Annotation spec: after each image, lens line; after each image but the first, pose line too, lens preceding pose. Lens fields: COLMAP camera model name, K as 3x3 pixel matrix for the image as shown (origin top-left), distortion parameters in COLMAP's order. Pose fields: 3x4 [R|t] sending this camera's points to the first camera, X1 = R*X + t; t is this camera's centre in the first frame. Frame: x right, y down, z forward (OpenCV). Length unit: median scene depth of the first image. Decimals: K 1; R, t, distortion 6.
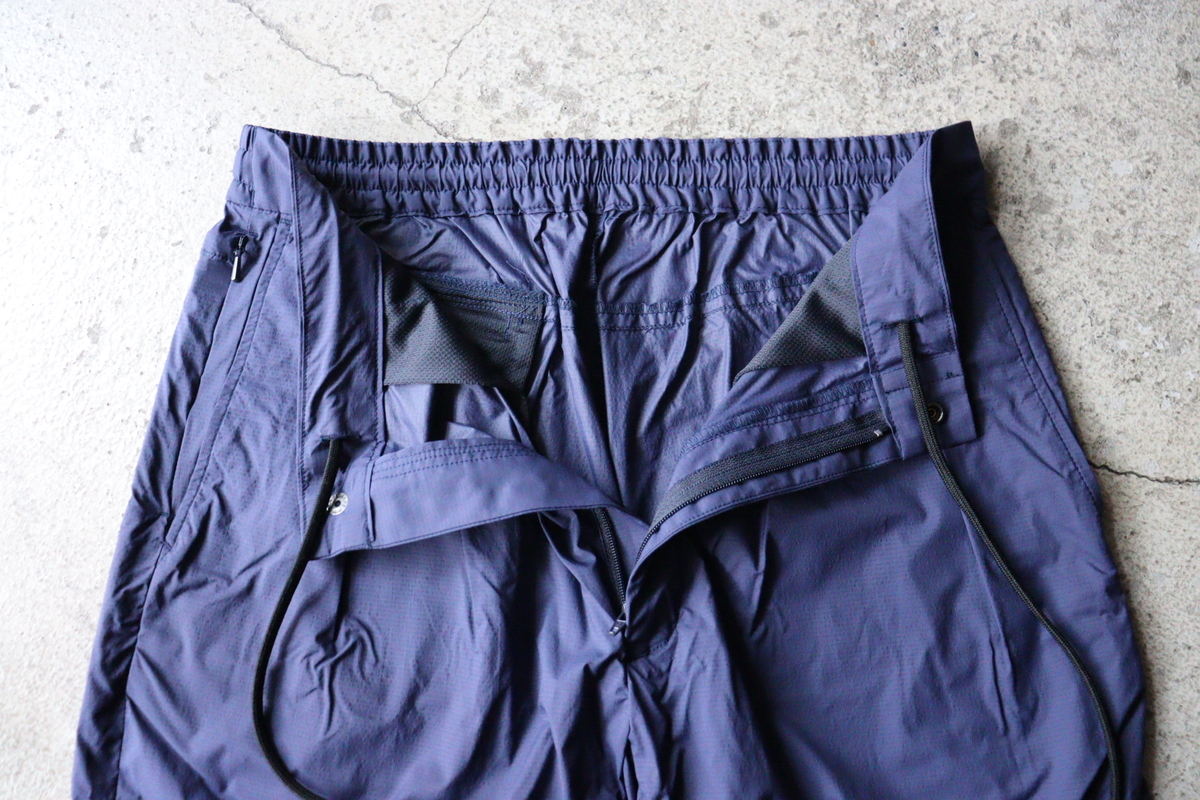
lens RADIAL K [[992.8, 0, 605.9], [0, 992.8, 395.6], [0, 0, 1]] dist [-0.183418, 0.157129]
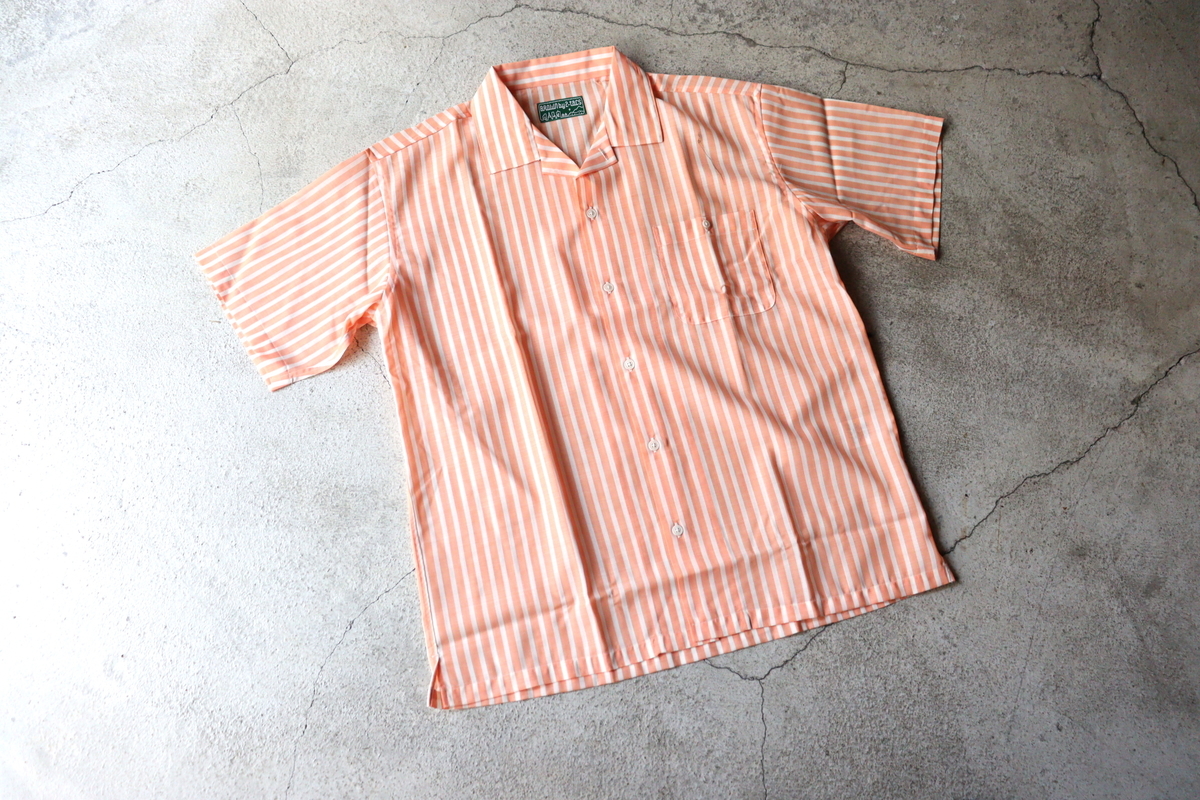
lens RADIAL K [[990.1, 0, 599.6], [0, 990.1, 404.6], [0, 0, 1]] dist [-0.181598, 0.154229]
pose [[0.926126, -0.342667, 0.157703, -1.159469], [0.355428, 0.932739, -0.060571, 0.765139], [-0.126340, 0.112148, 0.985627, -1.485885]]
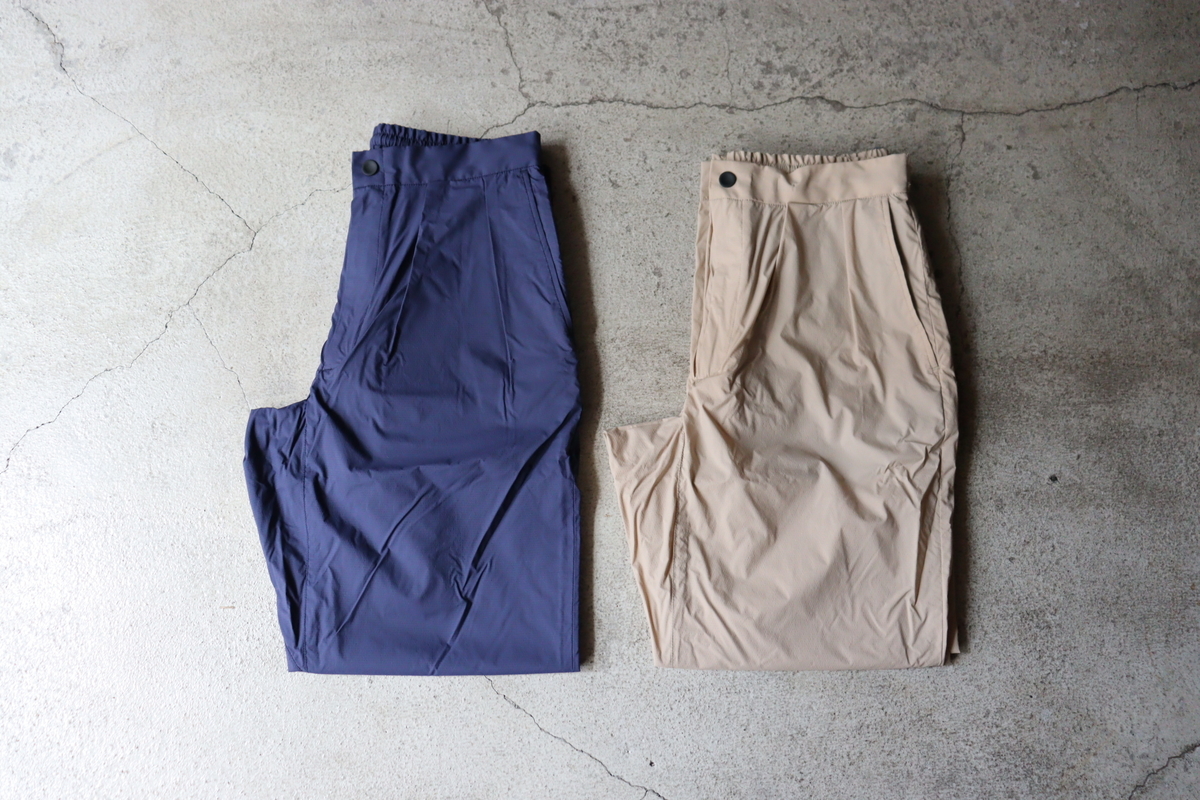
lens RADIAL K [[990.1, 0, 602.9], [0, 990.1, 400.2], [0, 0, 1]] dist [-0.181598, 0.154229]
pose [[0.855608, -0.499691, 0.135068, -1.028905], [0.505047, 0.863069, -0.006324, 0.115586], [-0.113413, 0.073626, 0.990816, -0.958087]]
